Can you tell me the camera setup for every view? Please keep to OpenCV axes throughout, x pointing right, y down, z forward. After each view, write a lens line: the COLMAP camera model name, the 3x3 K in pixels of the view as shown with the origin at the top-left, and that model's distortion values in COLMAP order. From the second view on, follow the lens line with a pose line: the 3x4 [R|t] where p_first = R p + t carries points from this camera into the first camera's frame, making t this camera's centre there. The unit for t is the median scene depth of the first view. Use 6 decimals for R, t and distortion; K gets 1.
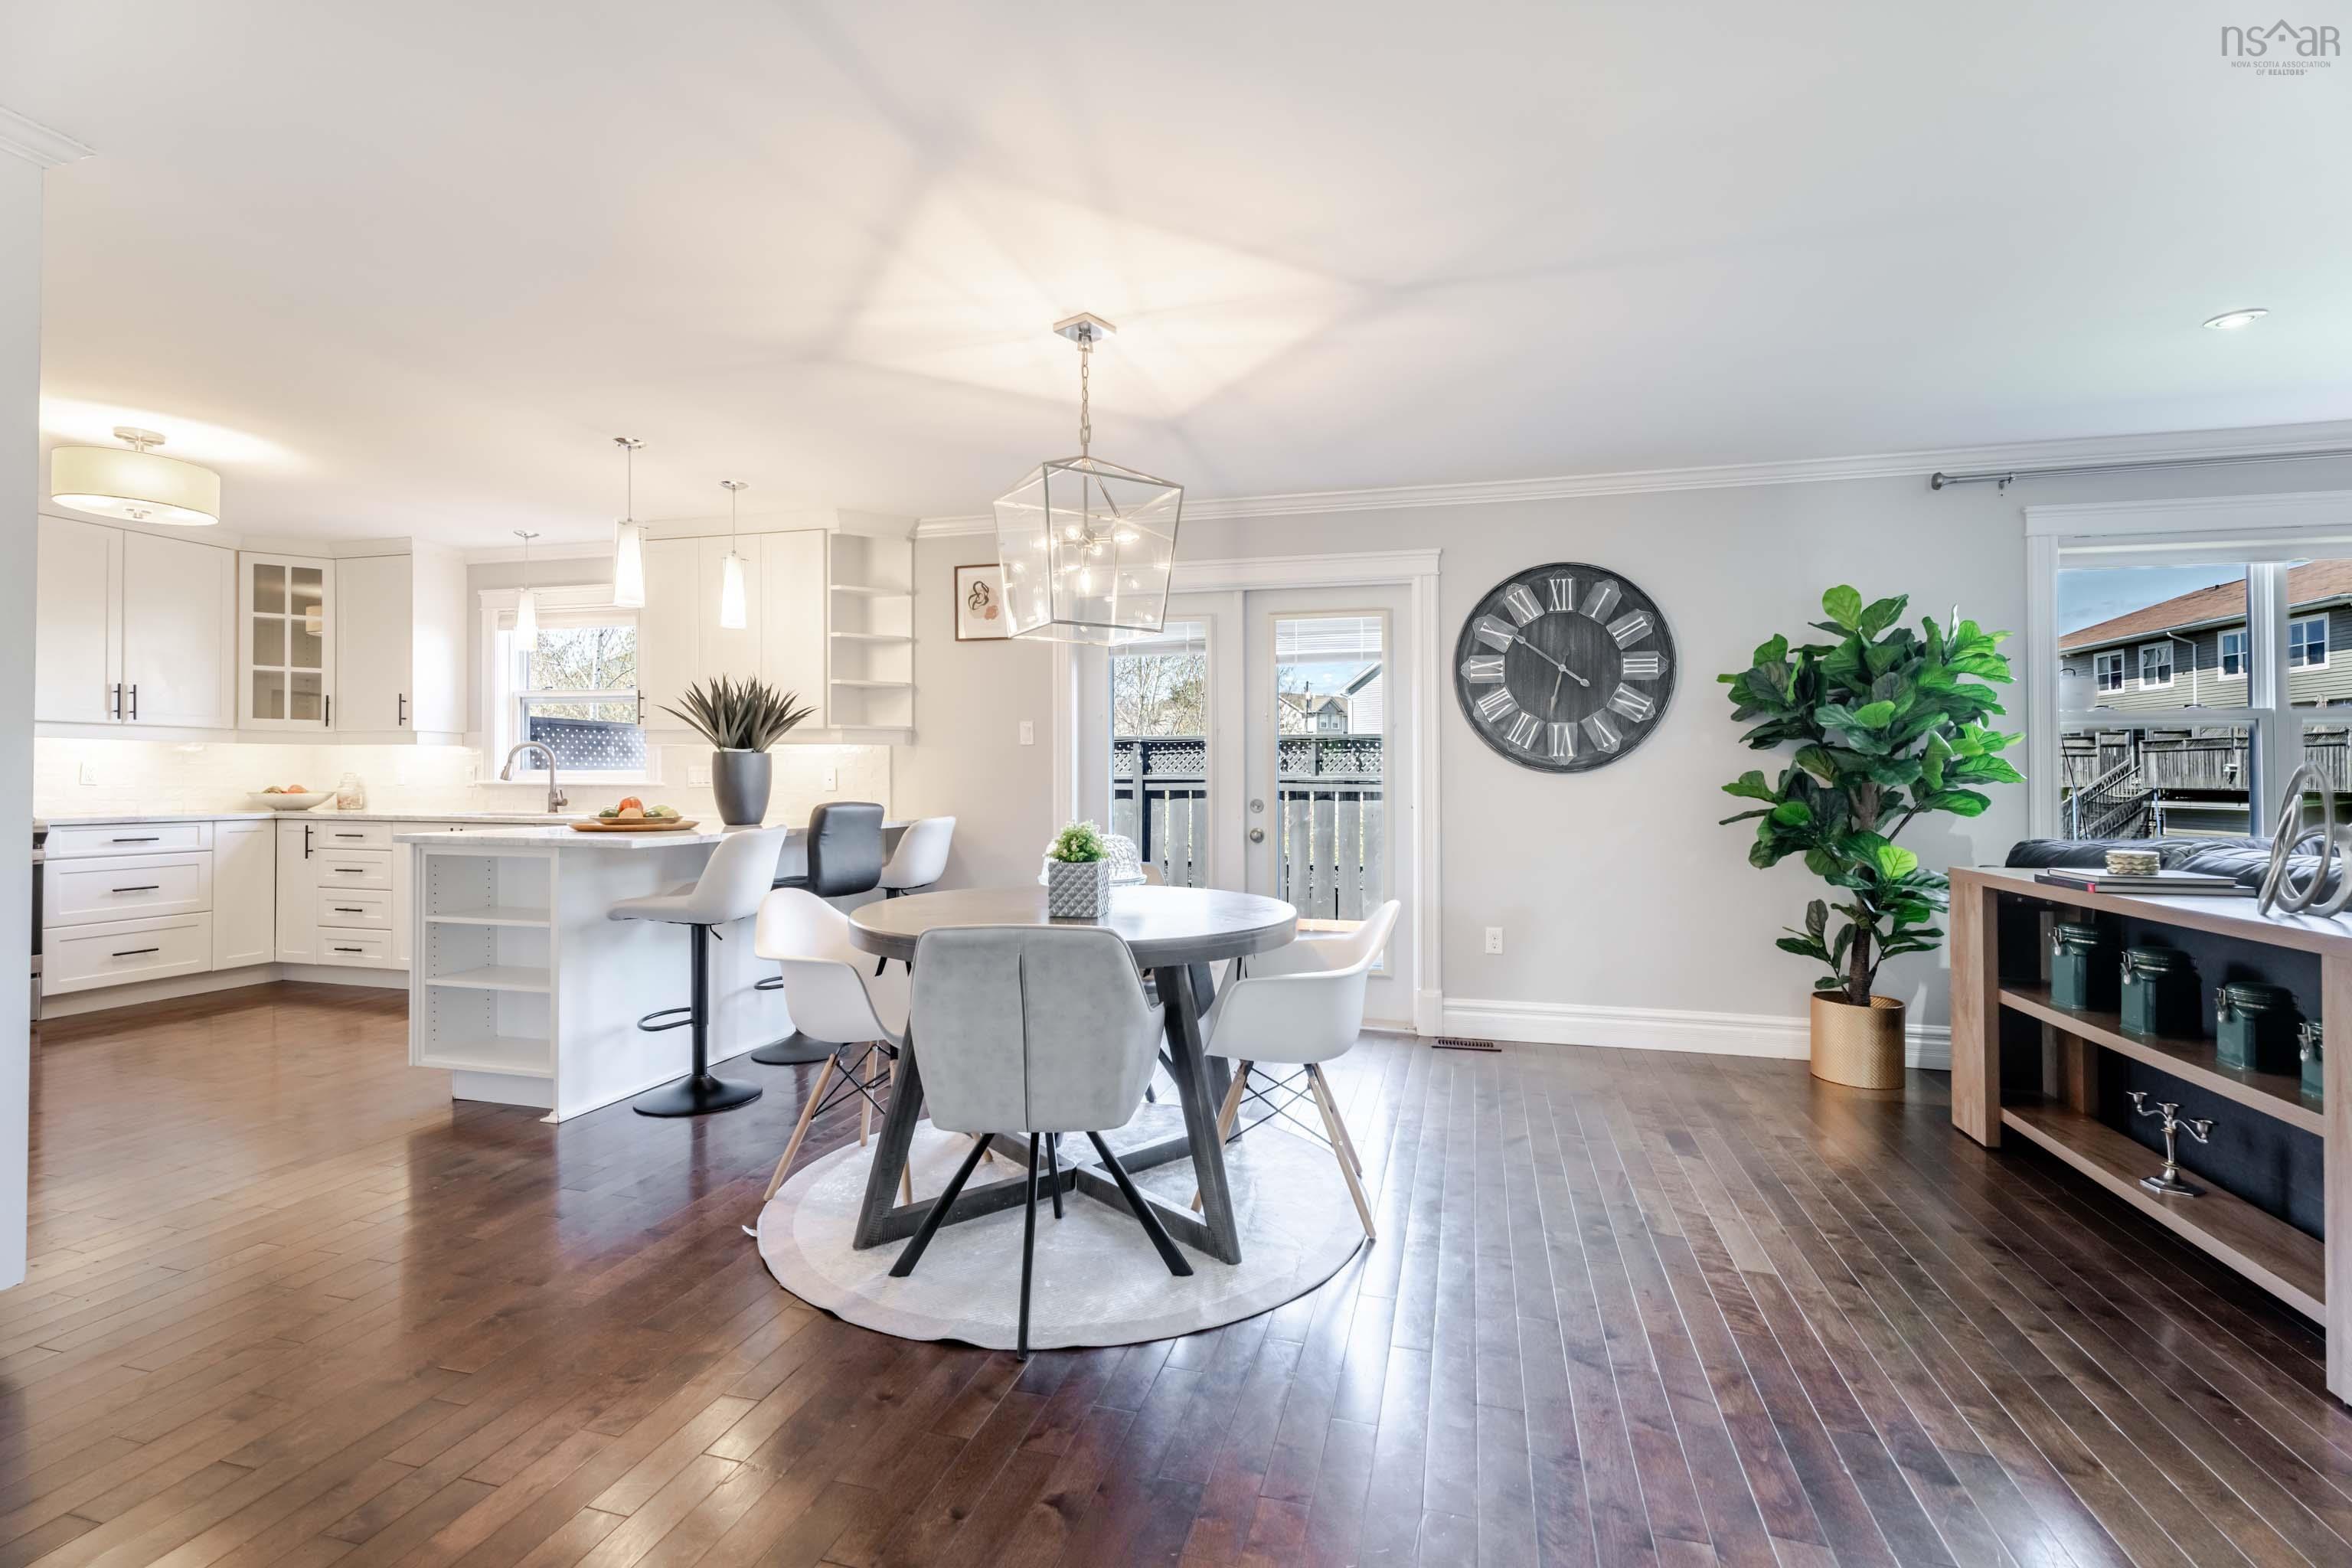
lens RADIAL K [[1048.8, 0, 1180.4], [0, 1048.8, 764.9], [0, 0, 1]] dist [0.000676, -0.000058]
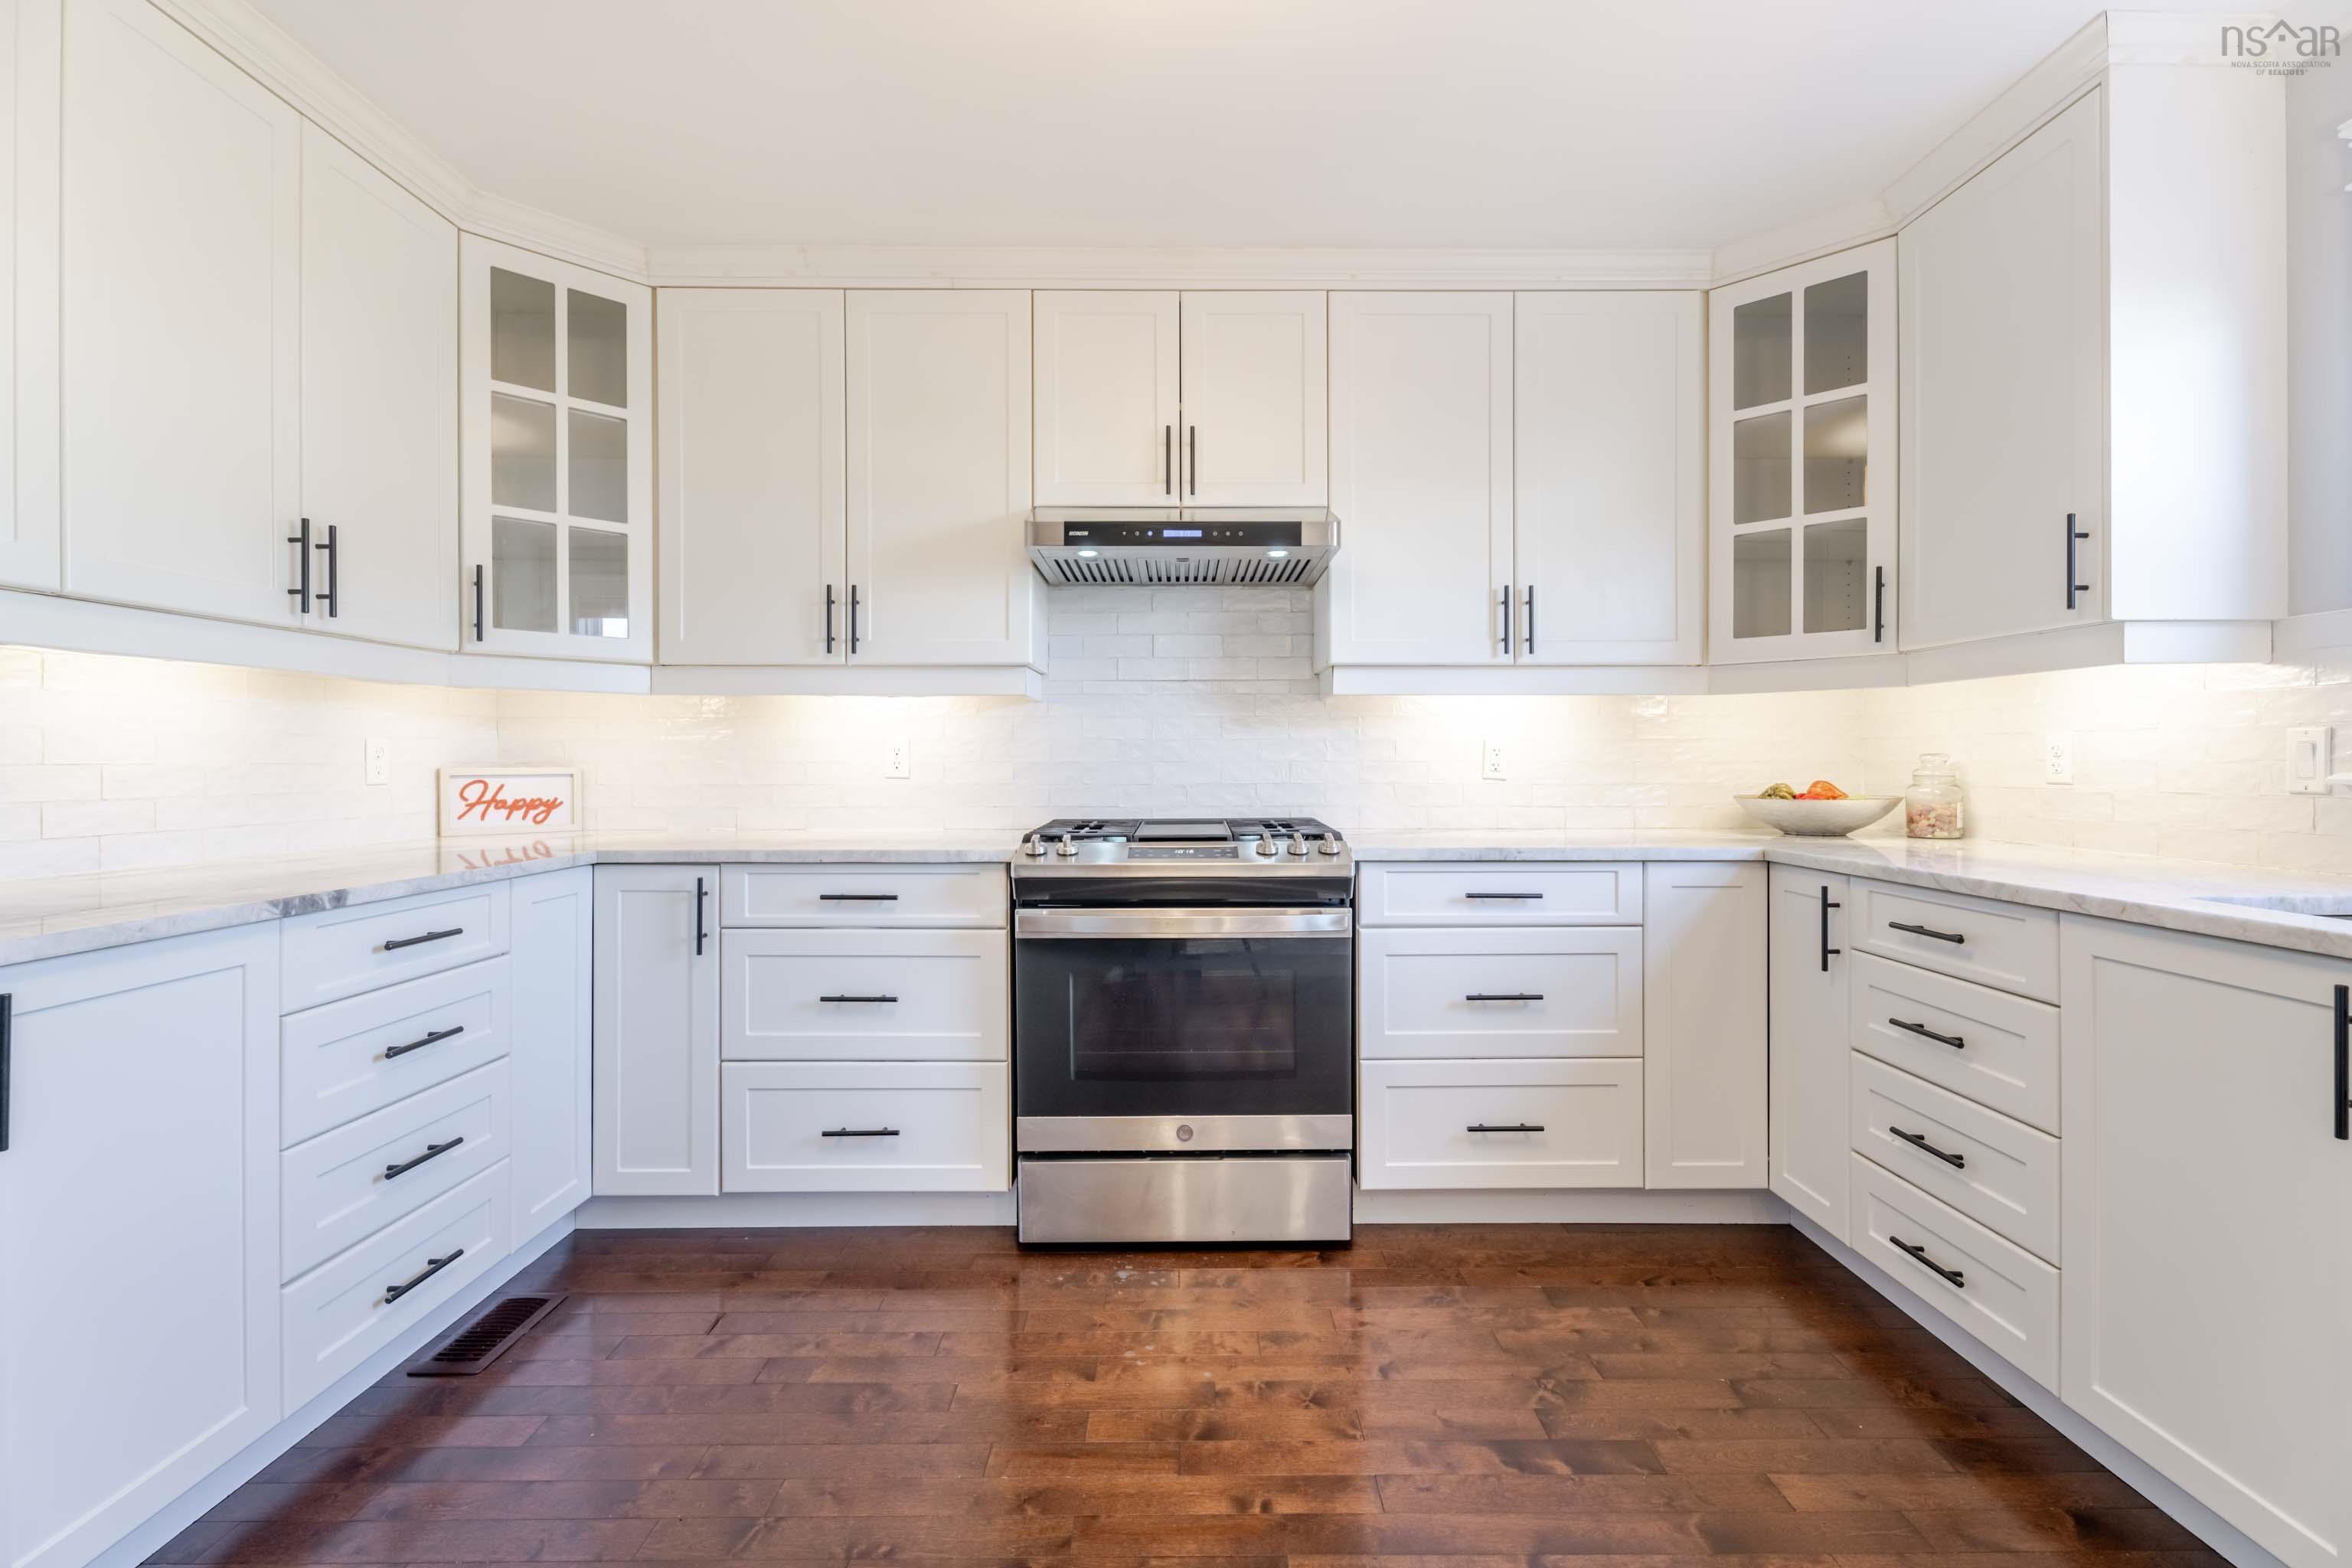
lens RADIAL K [[1033.3, 0, 1213.1], [0, 1033.3, 778.5], [0, 0, 1]] dist [0.000006, 0.000223]
pose [[0.277106, 0.010510, -0.960782, -0.501237], [0.017379, 0.999722, 0.015948, 0.006519], [0.960682, -0.021117, 0.276846, 0.643389]]
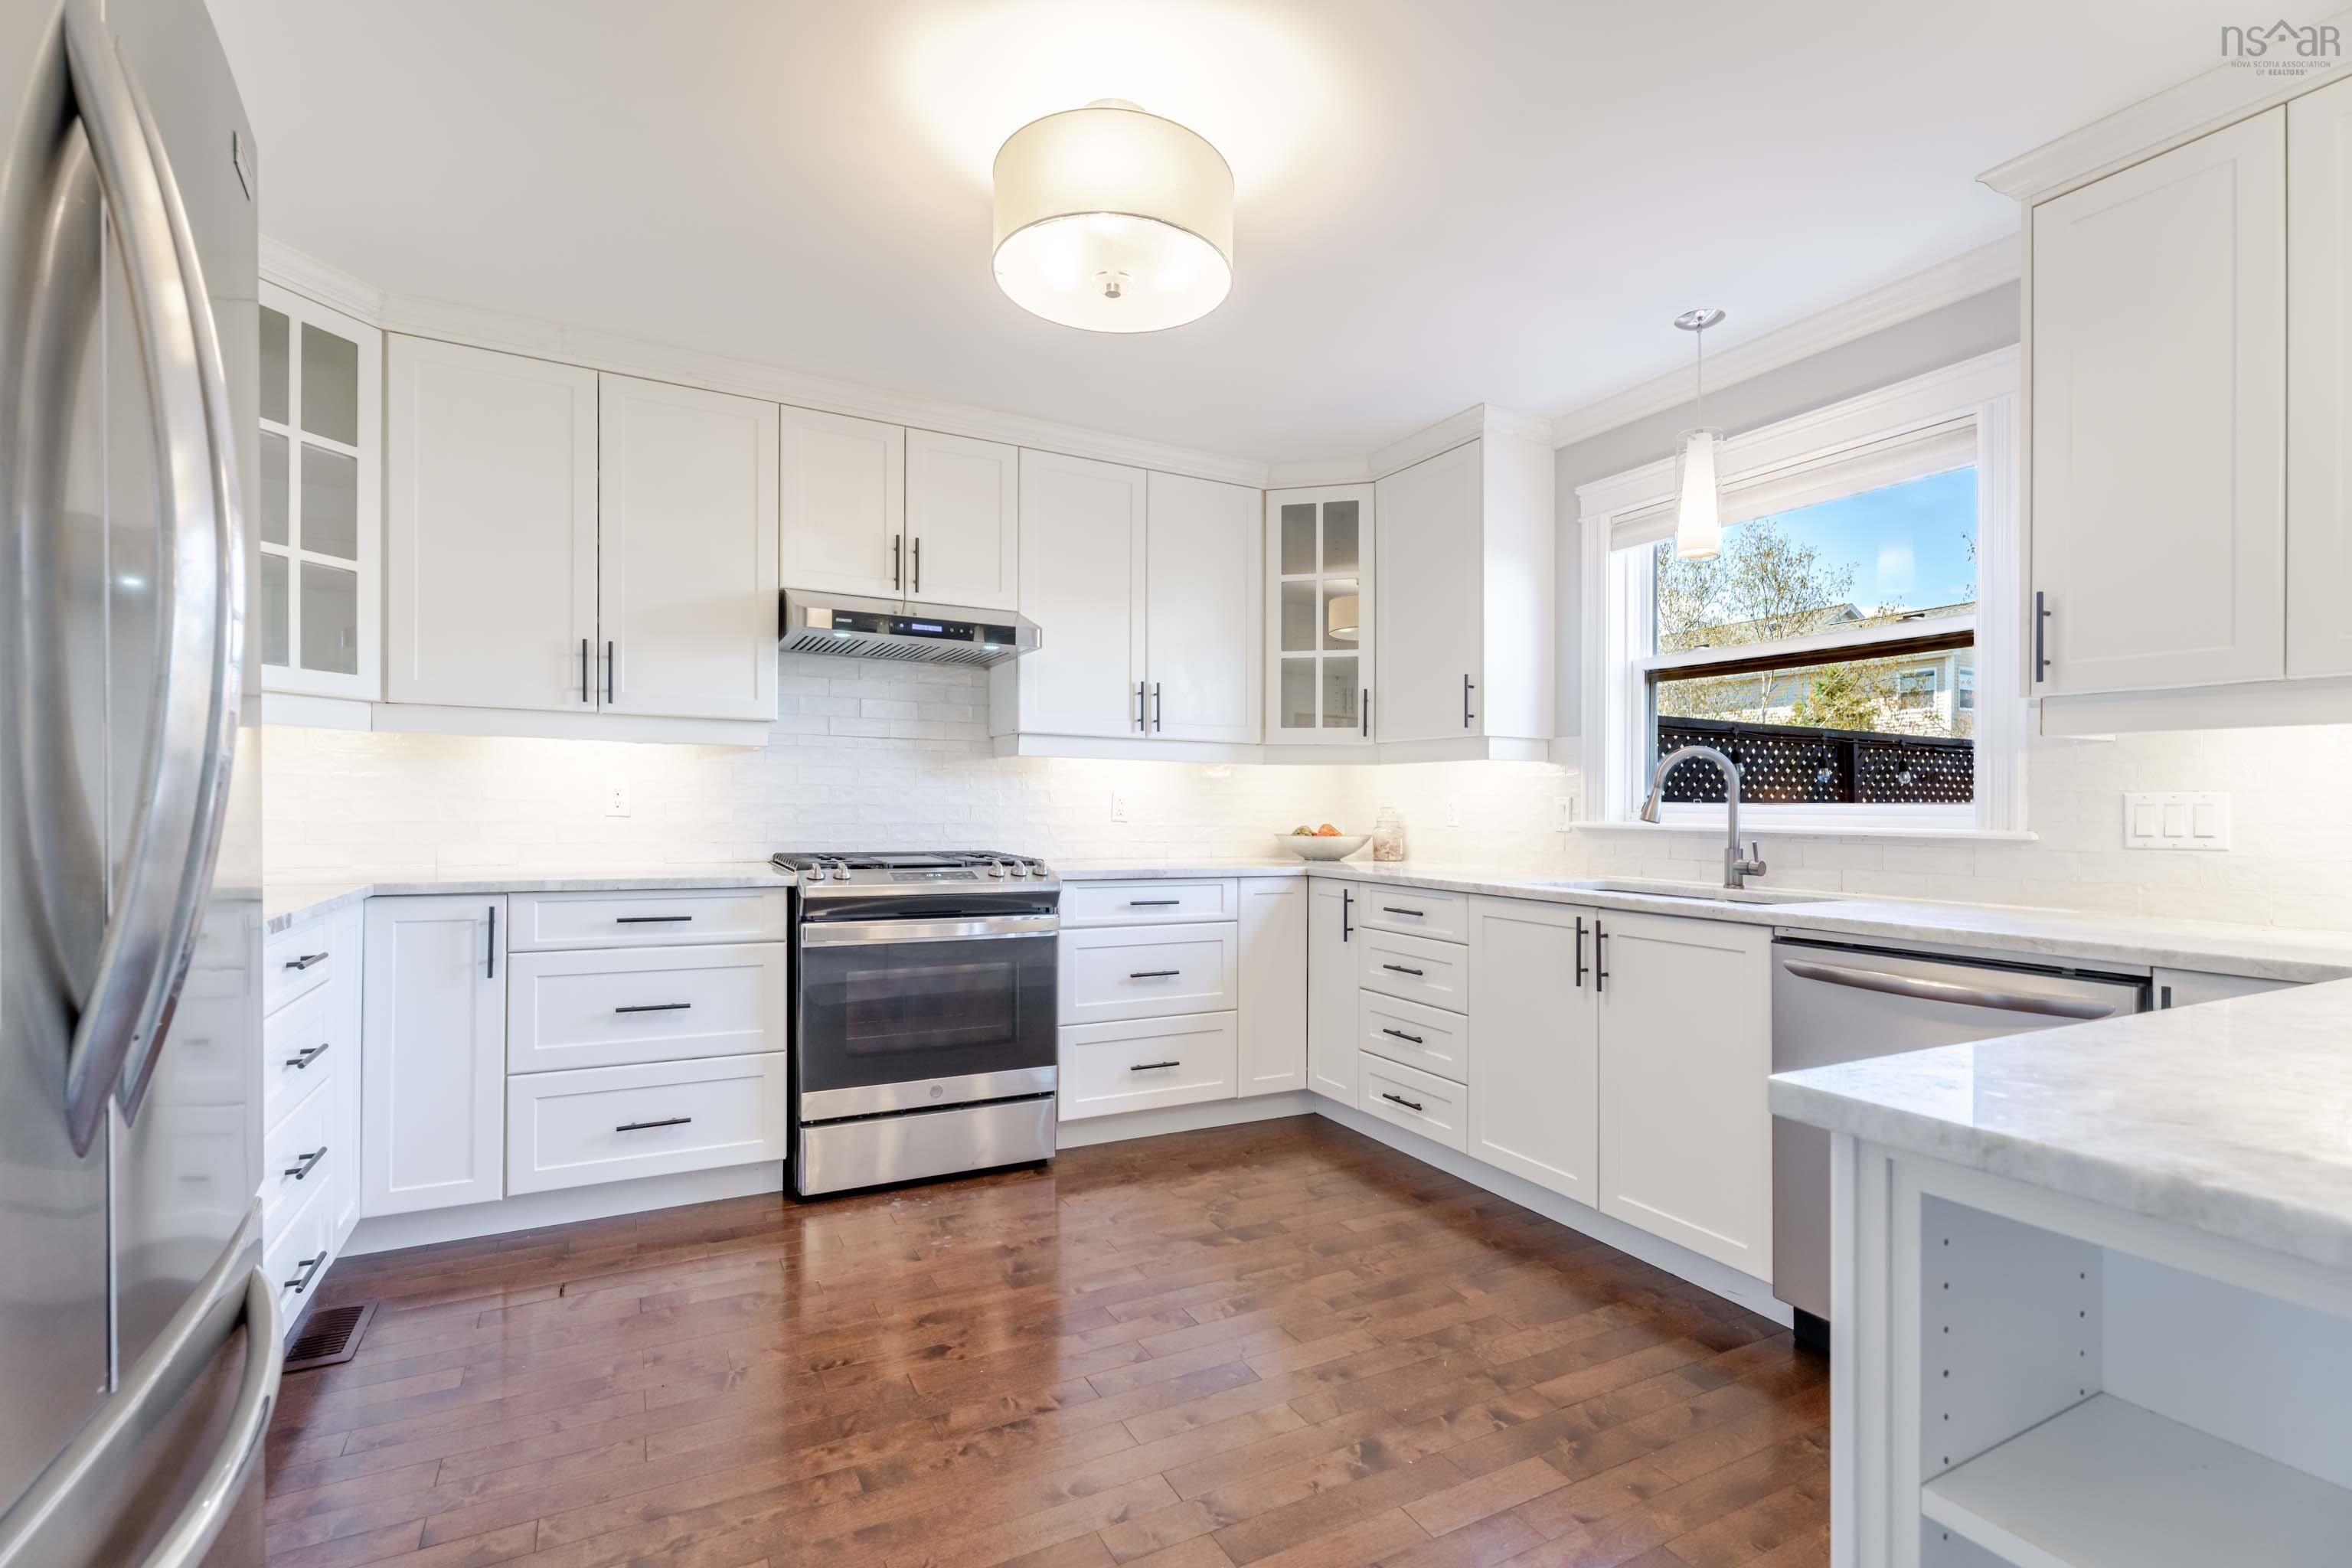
lens RADIAL K [[1057.7, 0, 1181.5], [0, 1057.7, 807.1], [0, 0, 1]] dist [-0.000294, 0.000076]
pose [[0.689920, 0.004389, -0.723872, -0.418225], [0.000640, 0.999978, 0.006673, 0.003368], [0.723885, -0.005067, 0.689902, 0.464496]]
